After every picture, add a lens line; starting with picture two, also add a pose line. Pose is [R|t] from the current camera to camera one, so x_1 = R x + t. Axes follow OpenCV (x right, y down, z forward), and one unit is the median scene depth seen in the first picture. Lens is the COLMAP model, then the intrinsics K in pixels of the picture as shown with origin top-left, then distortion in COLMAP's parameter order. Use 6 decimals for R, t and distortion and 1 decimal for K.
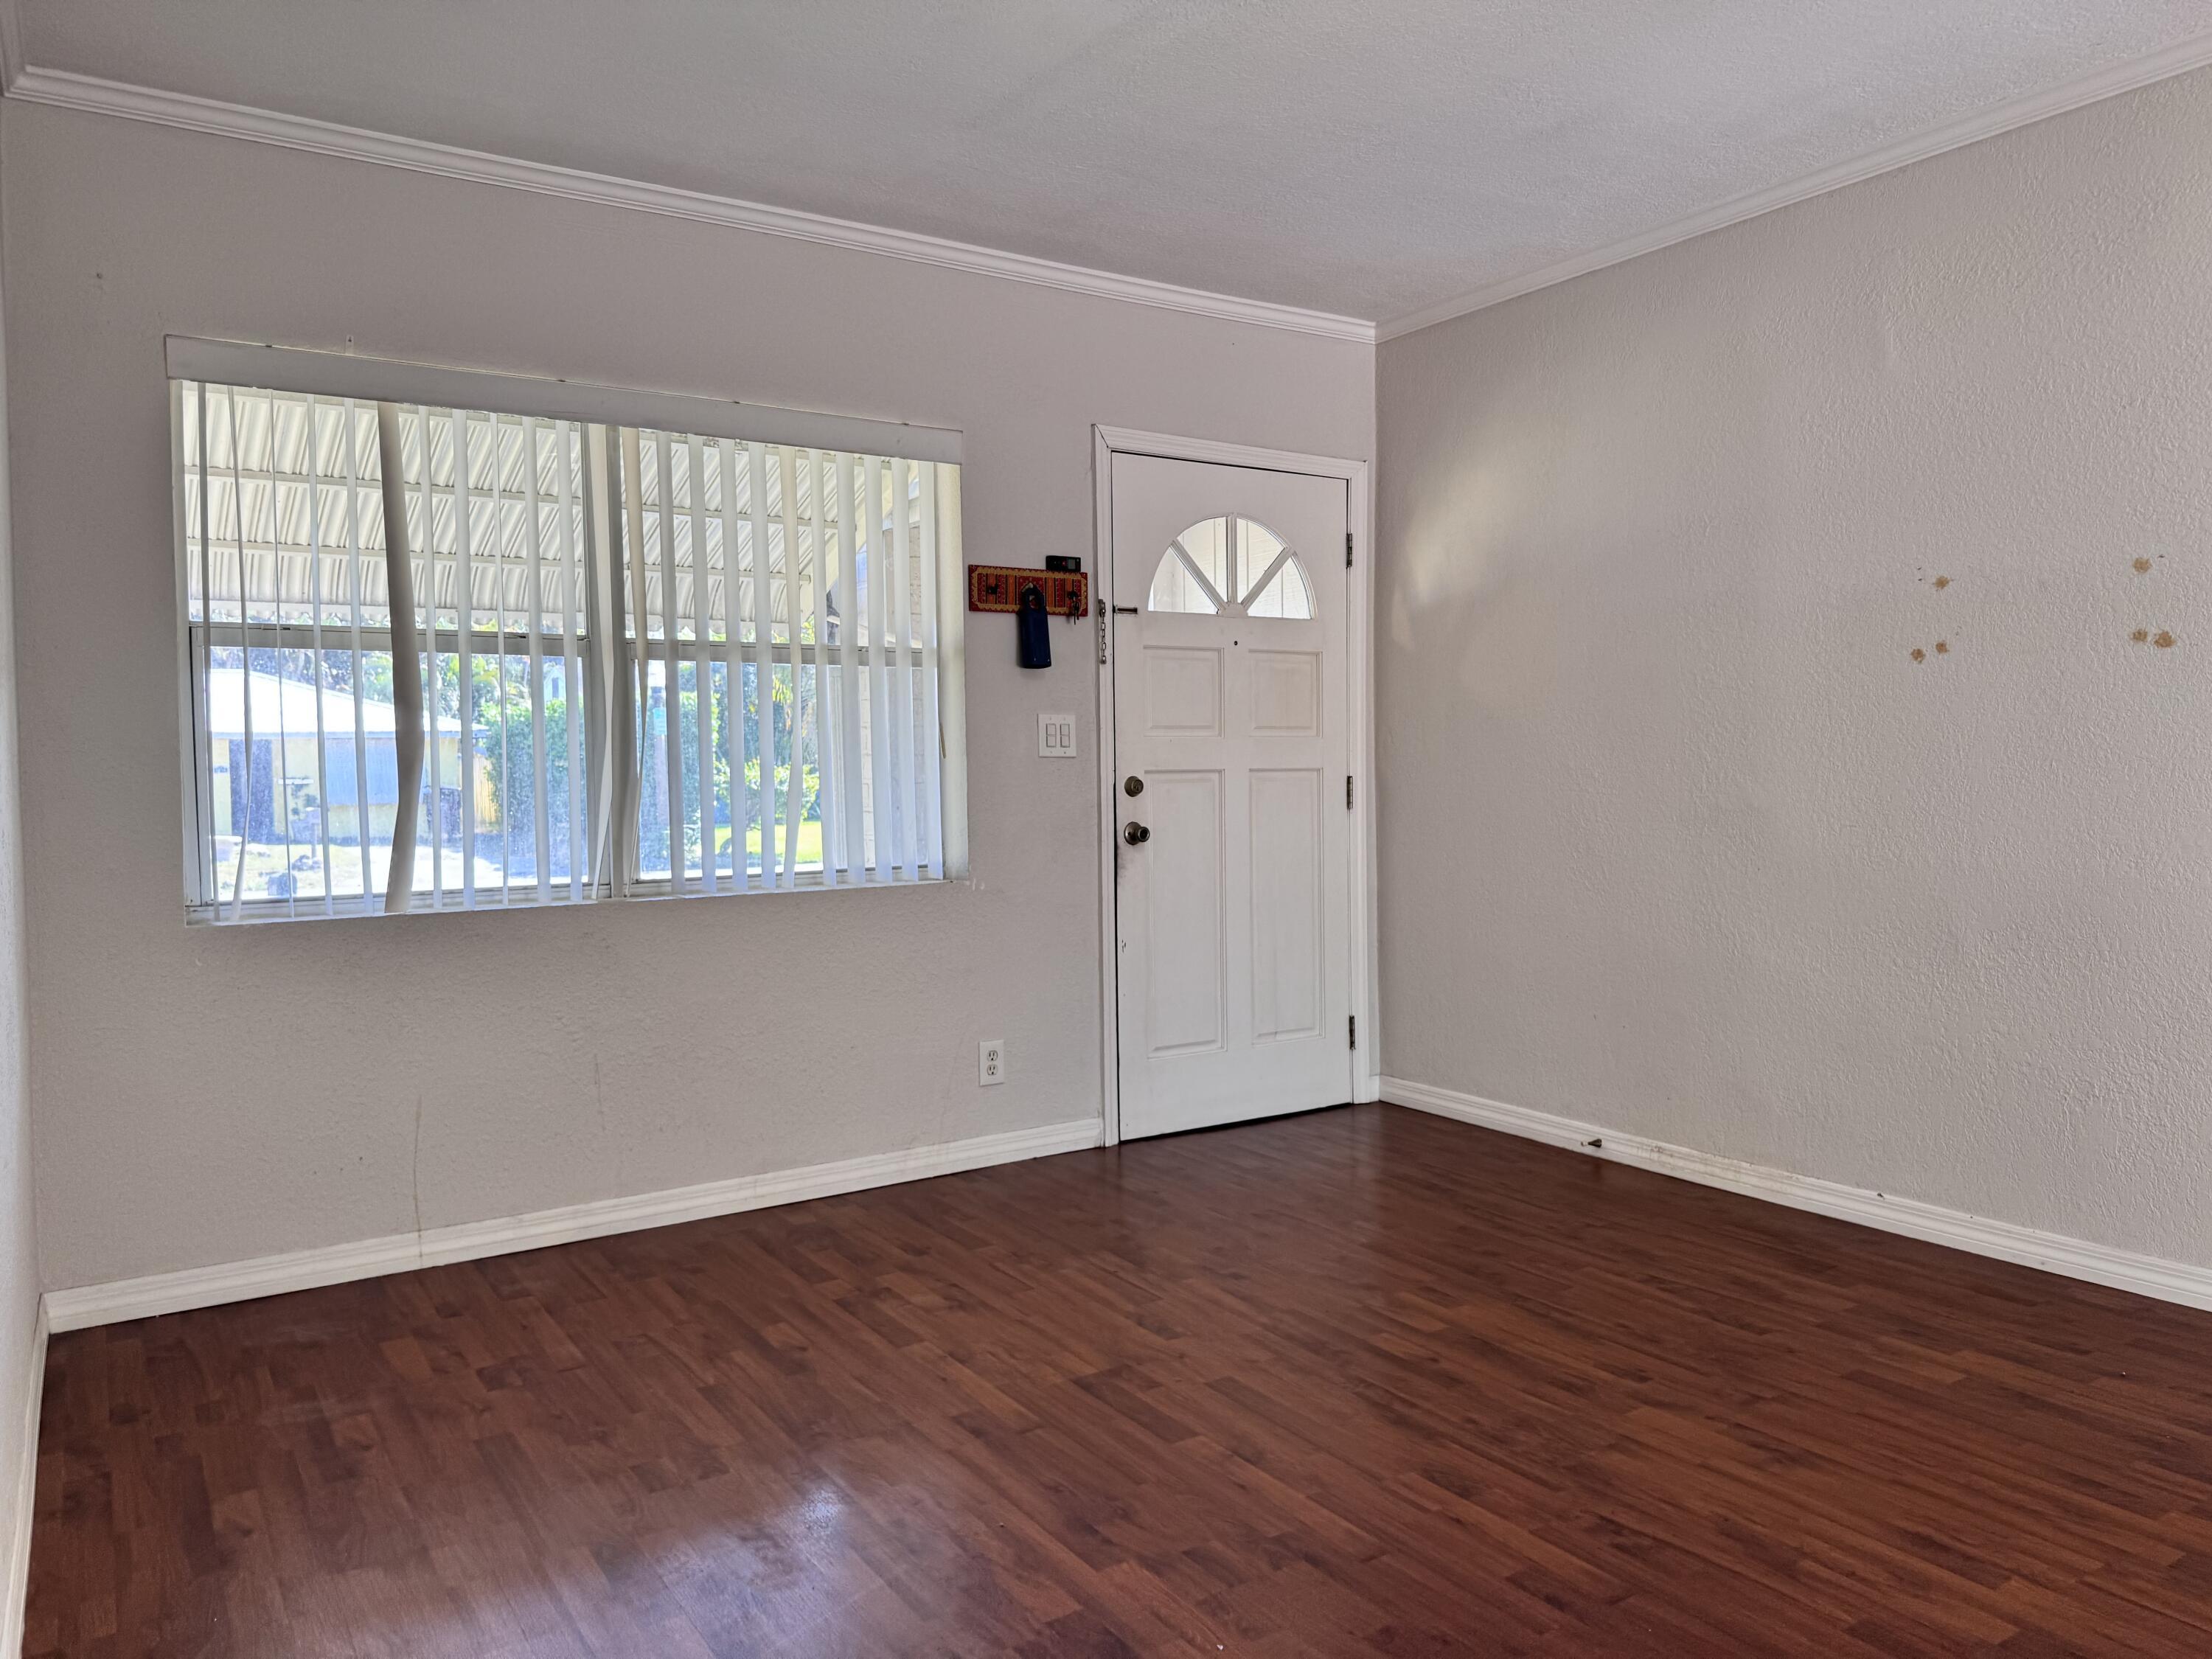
lens RADIAL K [[1549.1, 0, 1106.0], [0, 1549.1, 829.5], [0, 0, 1]] dist [0.214839, -0.428742]
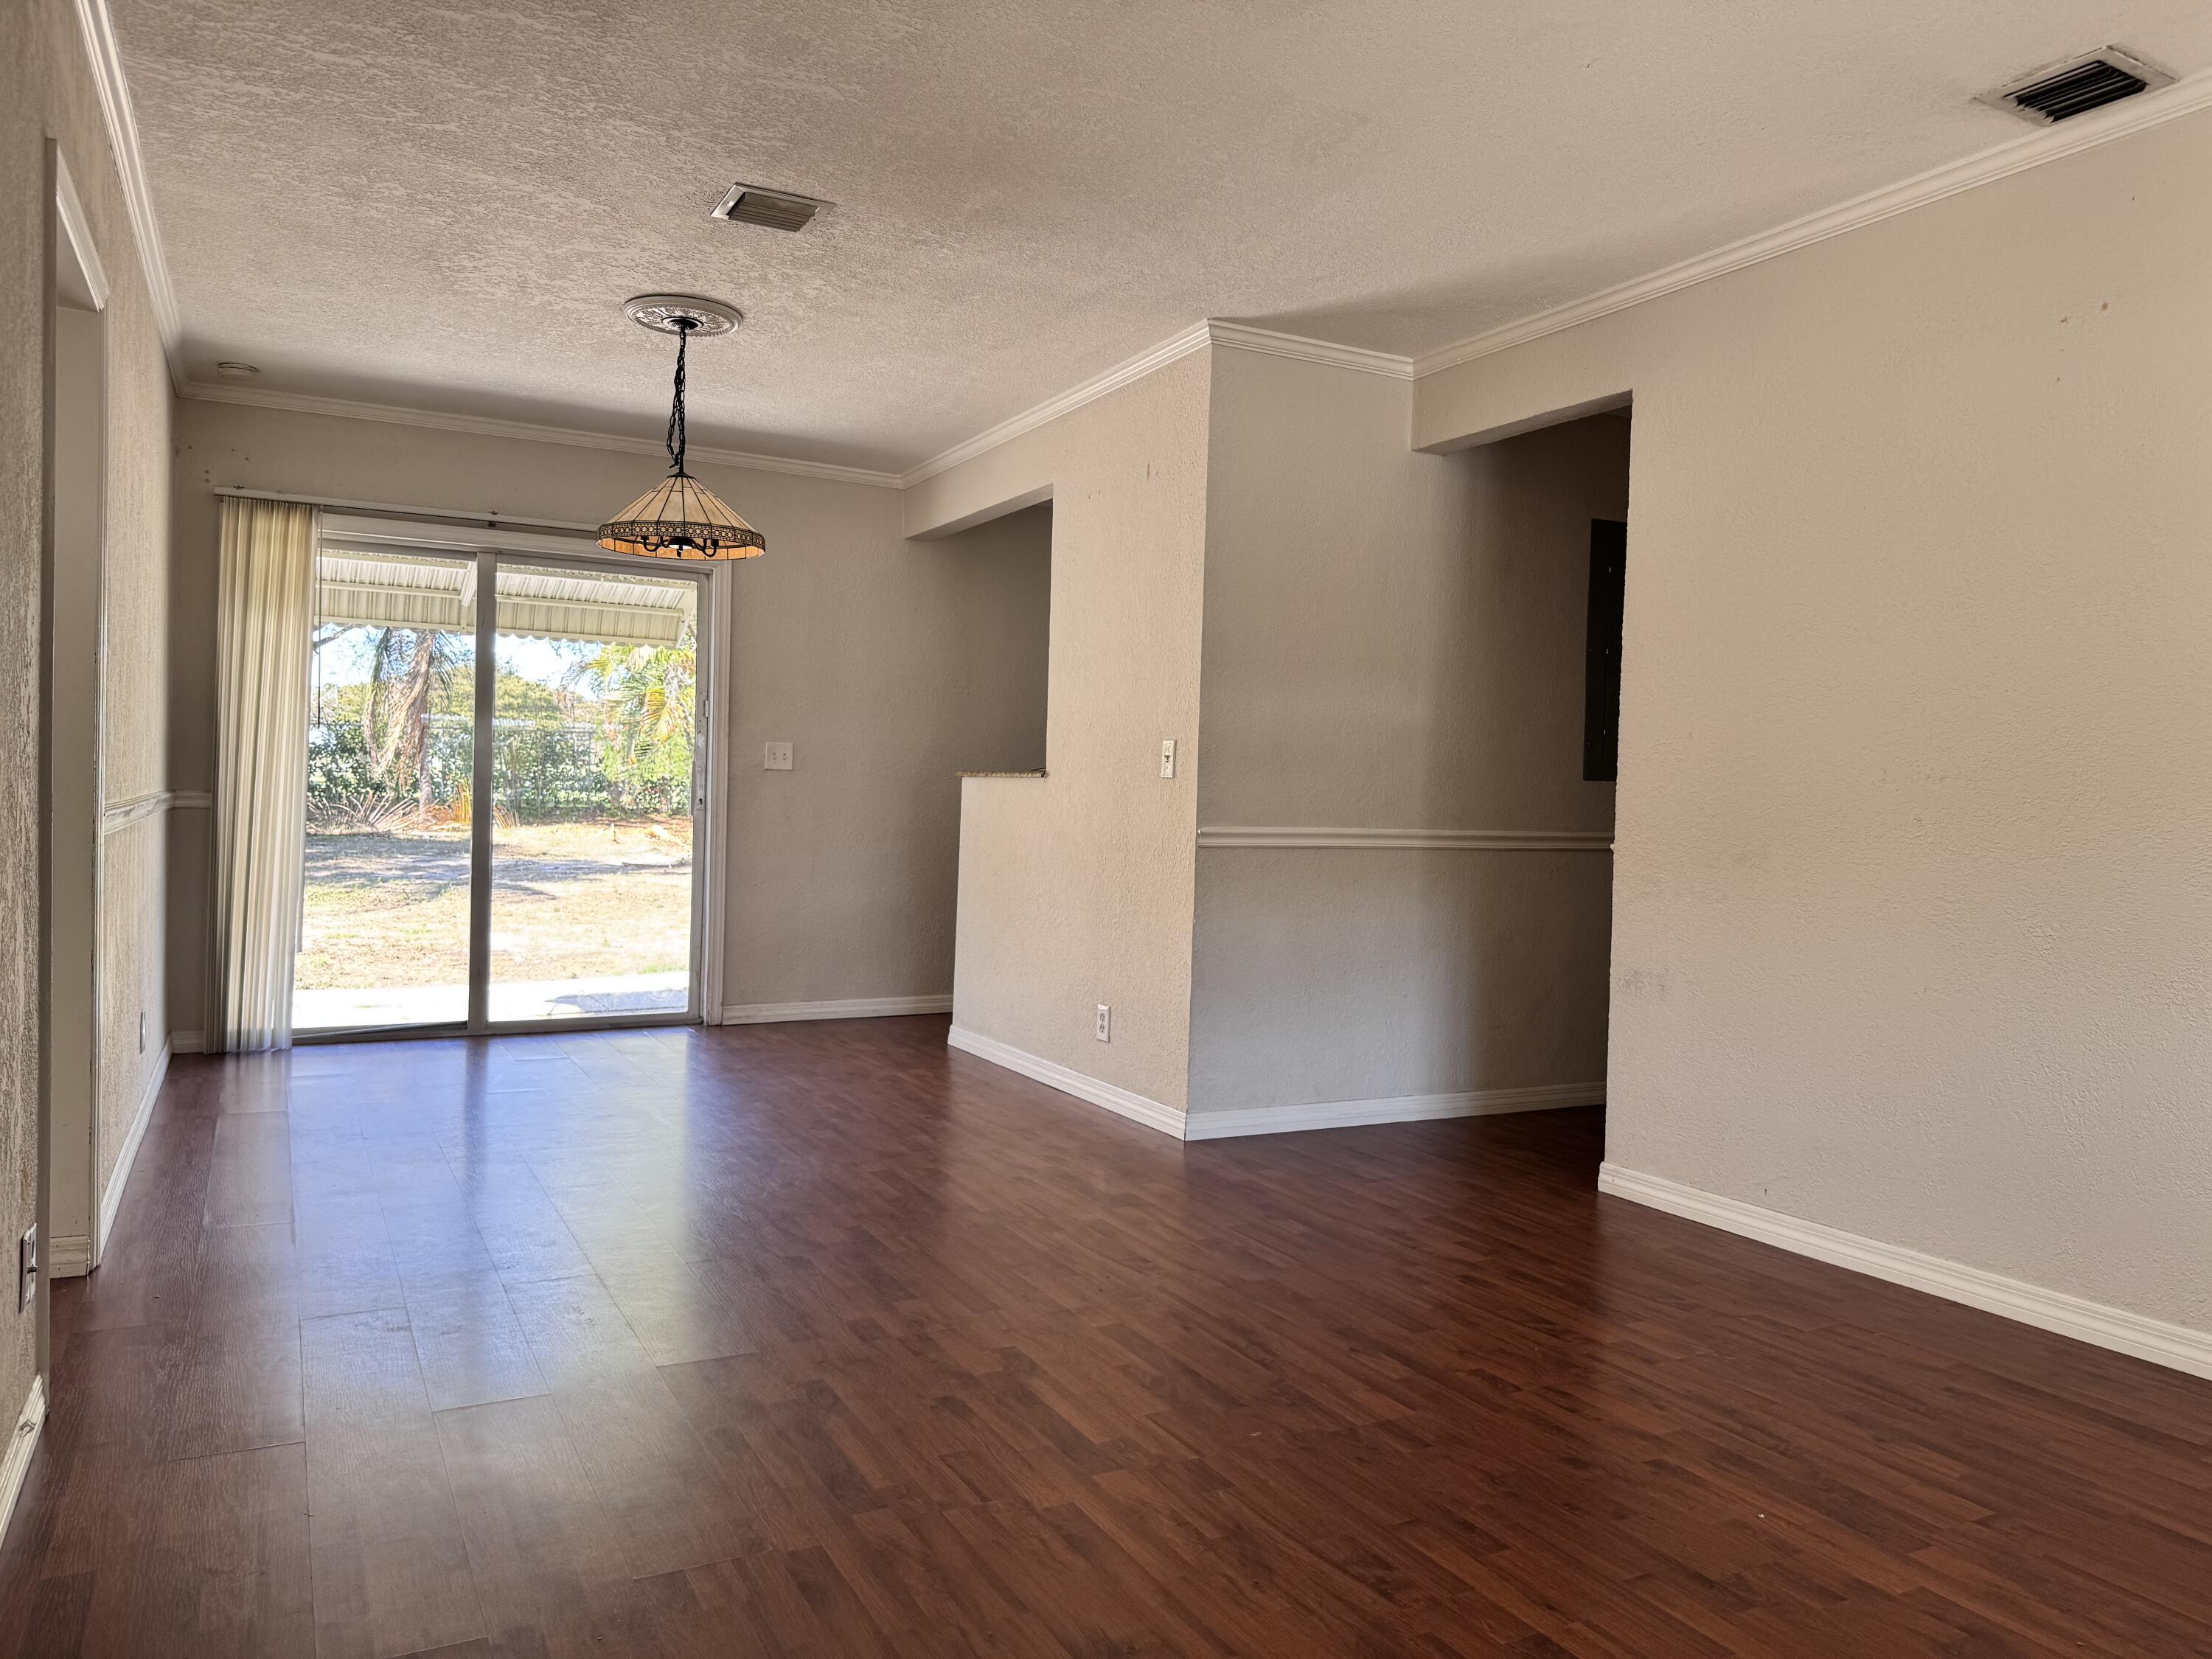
lens RADIAL K [[1593.5, 0, 1106.0], [0, 1593.5, 829.5], [0, 0, 1]] dist [0.022718, -0.002228]
pose [[-0.995755, -0.009491, 0.091551, 0.233663], [-0.003710, 0.998000, 0.063103, -0.040918], [-0.091966, 0.062495, -0.993799, 1.128960]]
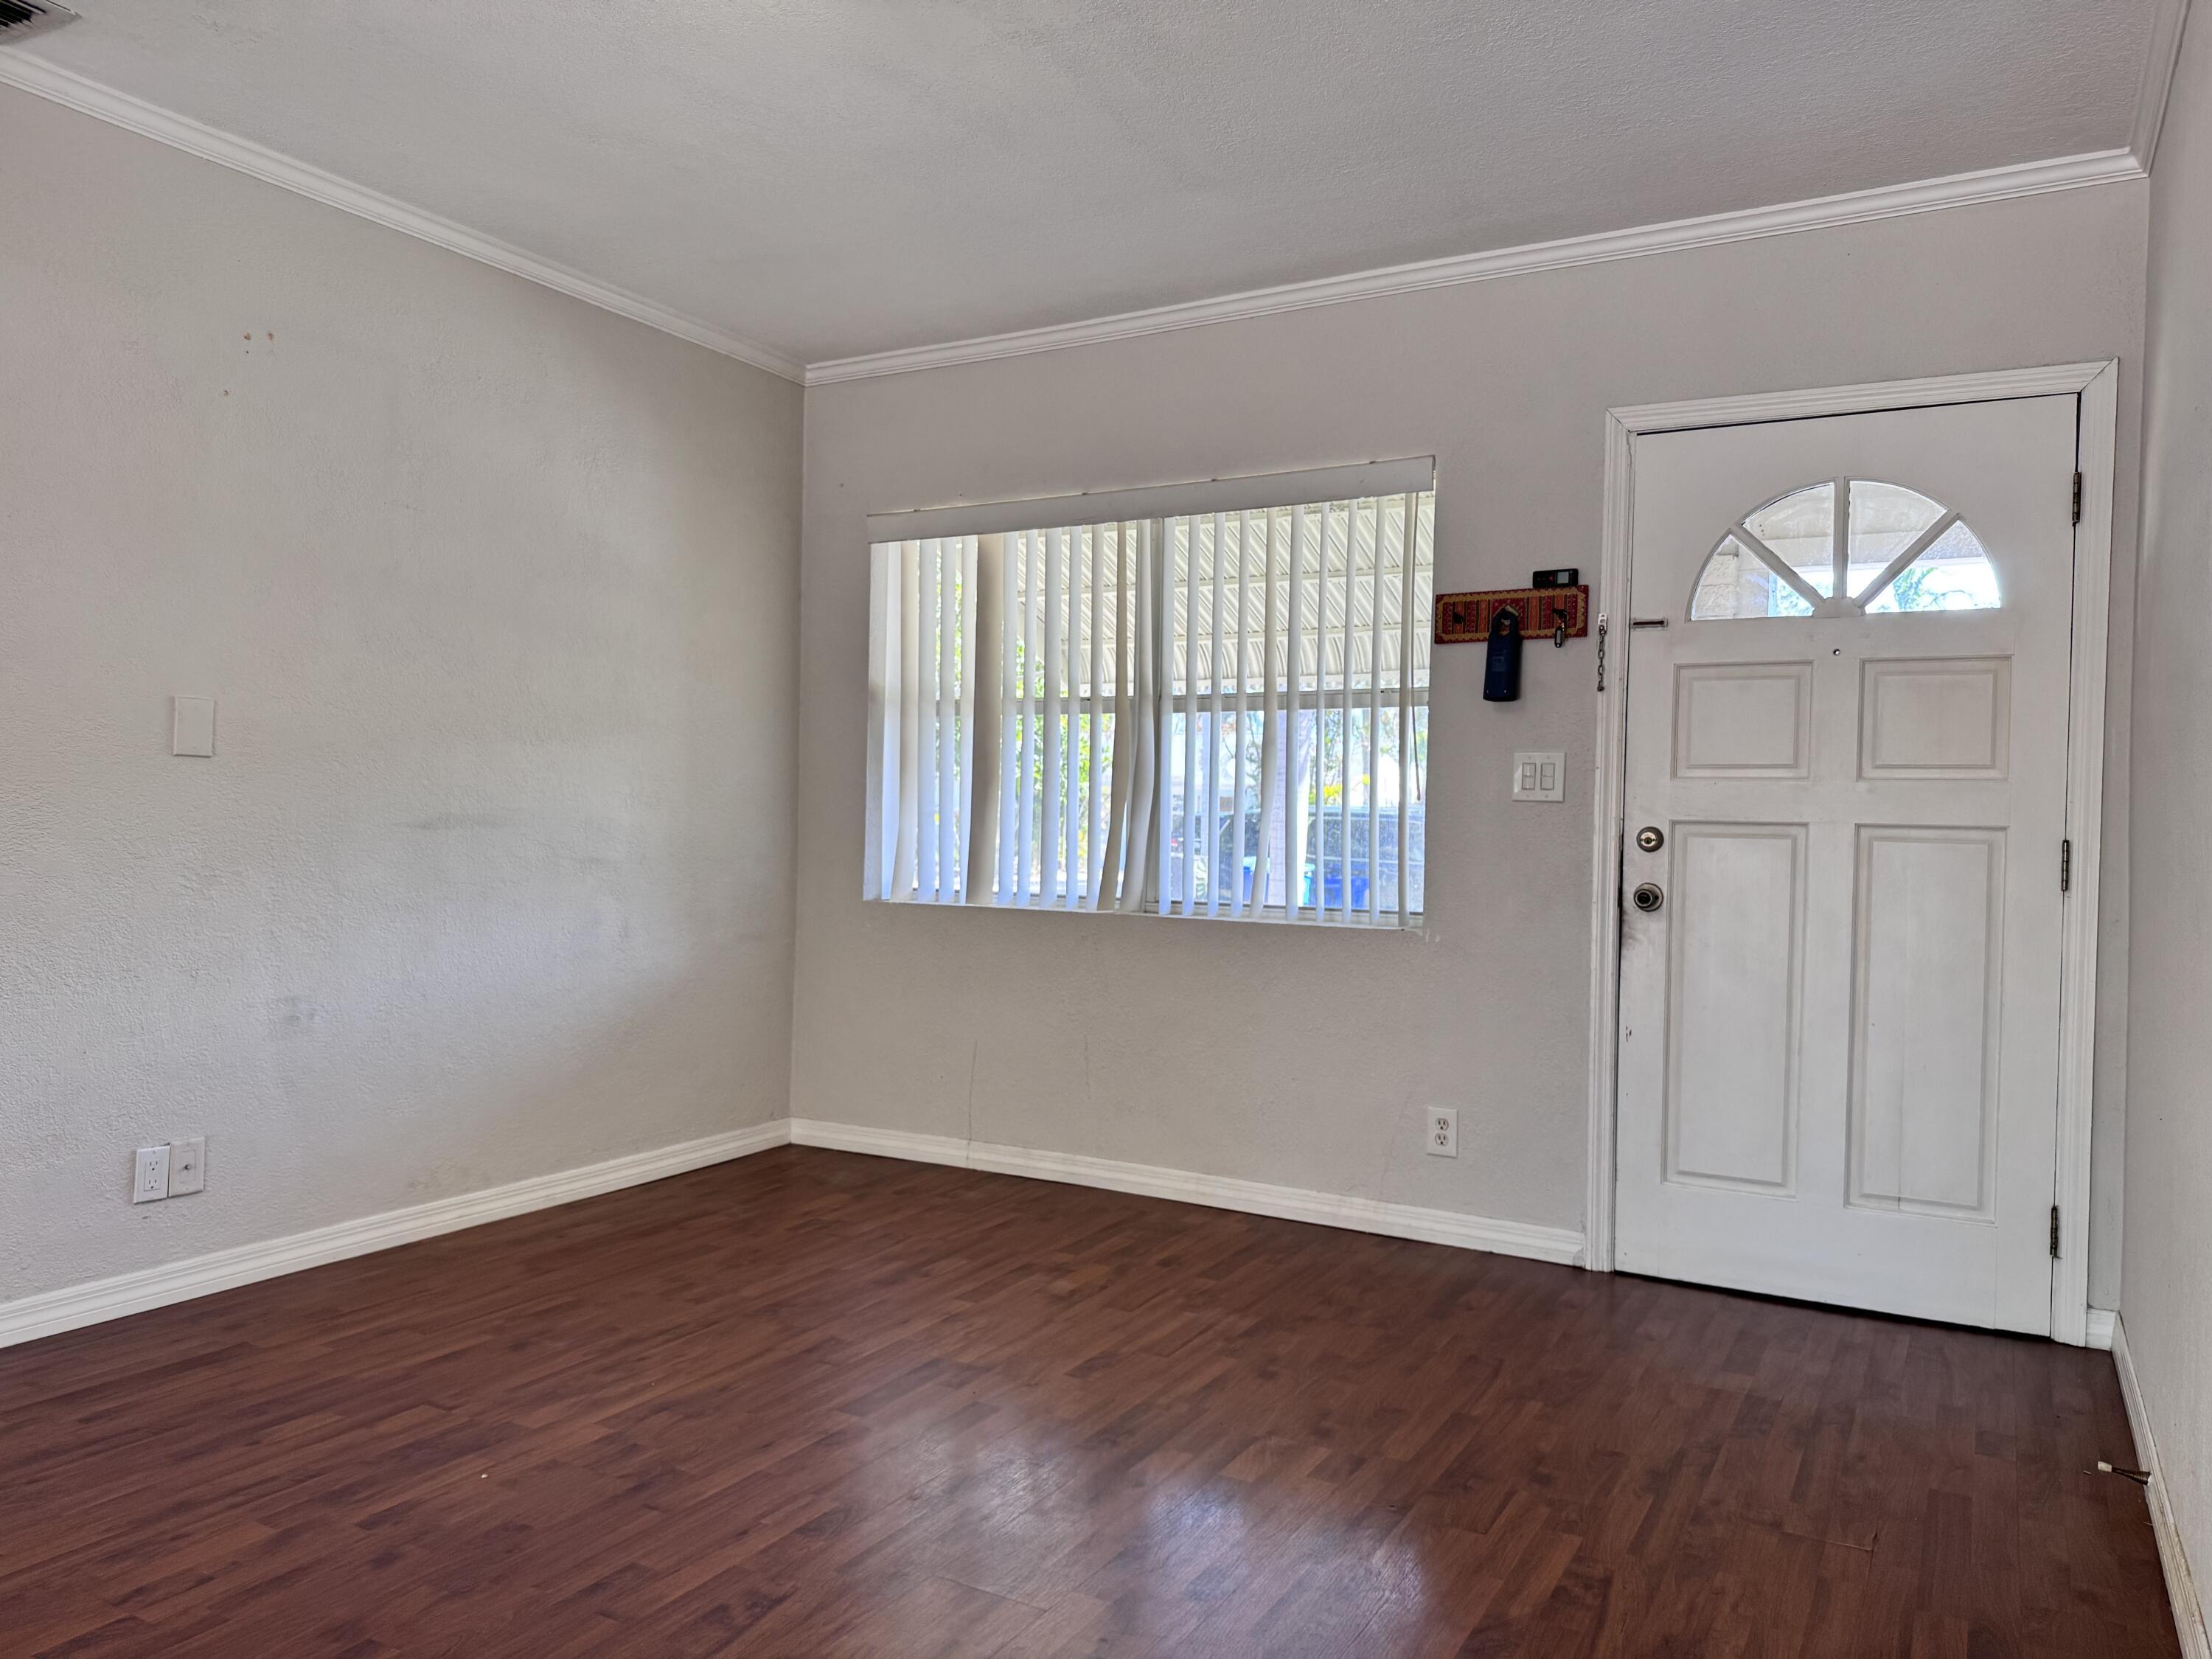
lens RADIAL K [[1571.6, 0, 1100.3], [0, 1571.6, 851.7], [0, 0, 1]] dist [0.099619, -0.119769]
pose [[0.451783, 0.041944, -0.891142, 0.720951], [-0.061961, 0.997957, 0.015559, -0.018936], [0.889974, 0.048186, 0.453459, 0.422984]]
